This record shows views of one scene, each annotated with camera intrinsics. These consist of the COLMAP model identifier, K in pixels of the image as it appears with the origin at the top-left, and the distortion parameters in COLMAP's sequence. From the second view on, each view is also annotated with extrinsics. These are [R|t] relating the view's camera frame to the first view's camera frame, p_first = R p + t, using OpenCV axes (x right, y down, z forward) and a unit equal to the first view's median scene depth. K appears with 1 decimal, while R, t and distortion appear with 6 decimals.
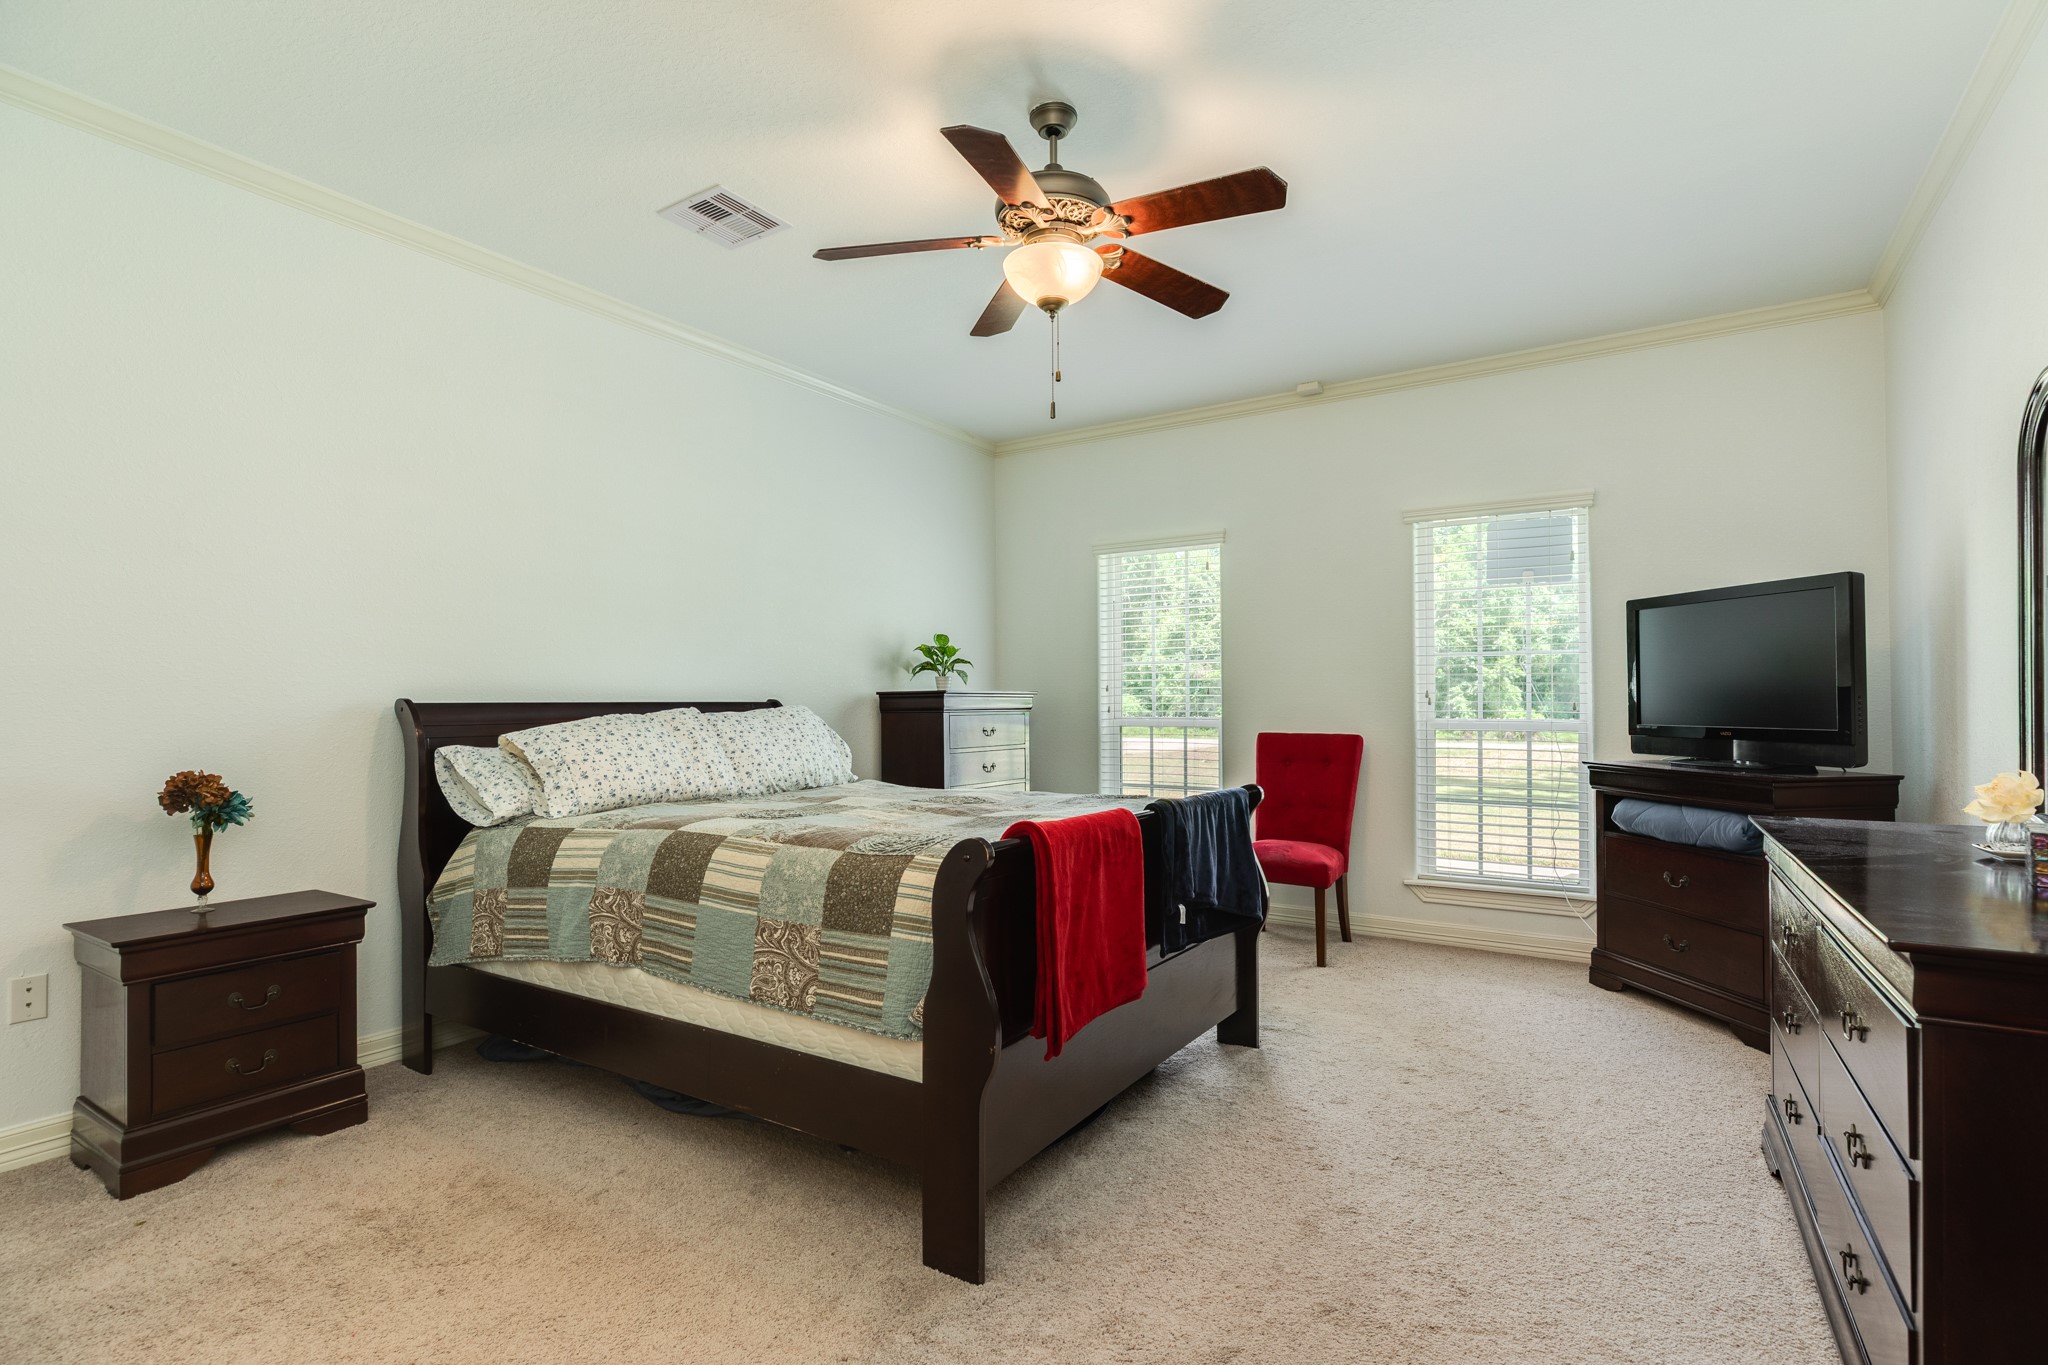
lens RADIAL K [[976.6, 0, 1024.0], [0, 976.6, 682.5], [0, 0, 1]] dist [0.002331, 0.000231]
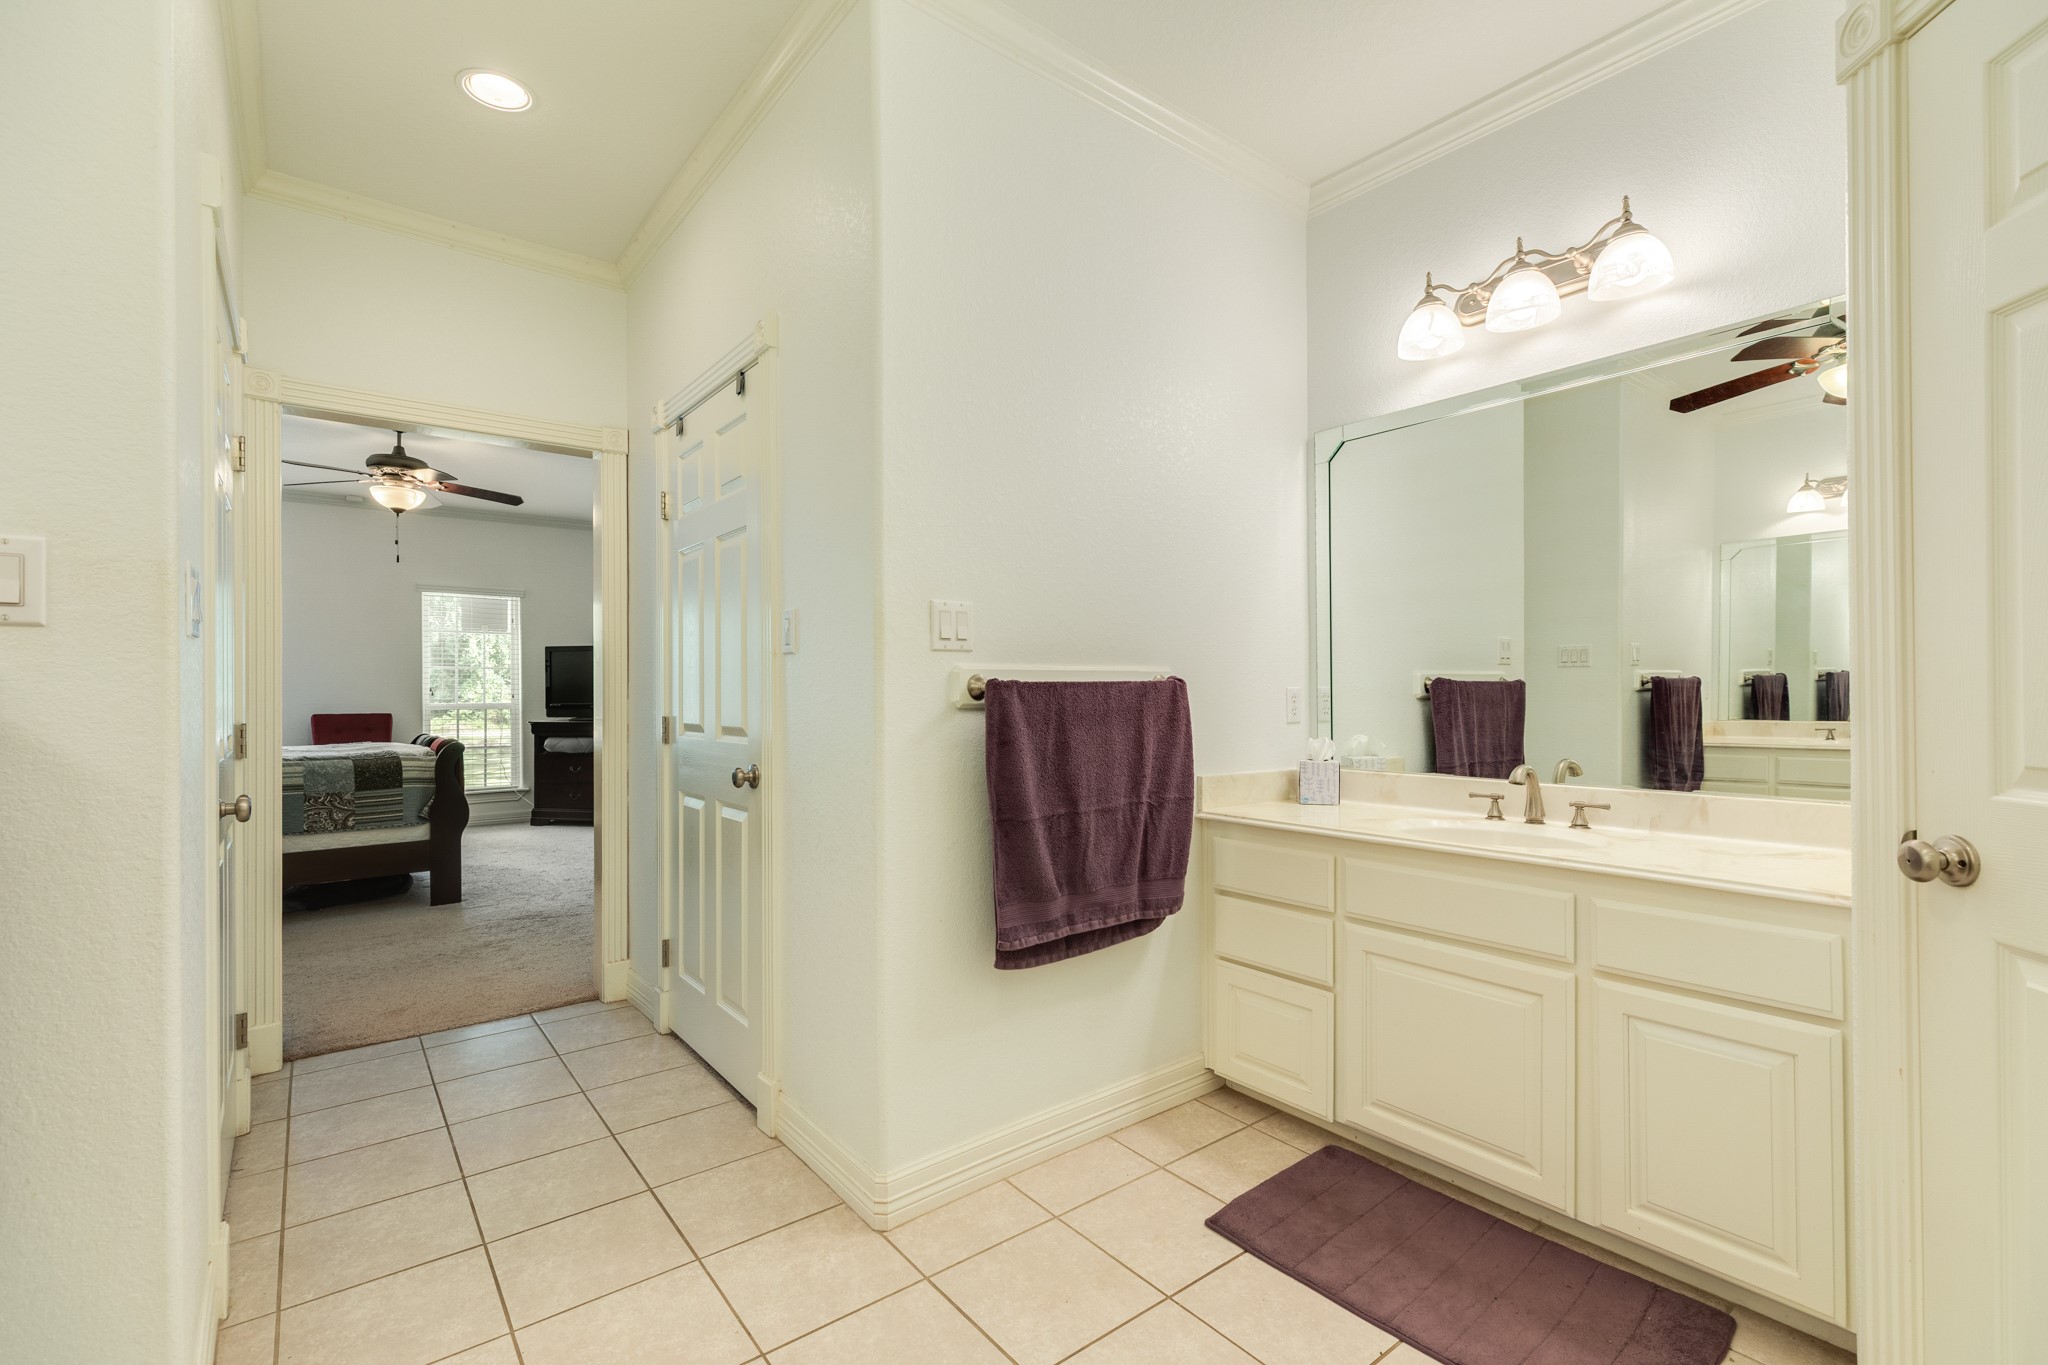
lens RADIAL K [[931.3, 0, 1024.0], [0, 931.3, 682.5], [0, 0, 1]] dist [-0.001104, -0.000144]
pose [[0.326208, 0.007823, 0.945266, -1.692742], [-0.012595, 0.999913, -0.003929, -0.013977], [-0.945214, -0.010624, 0.326279, -1.143340]]
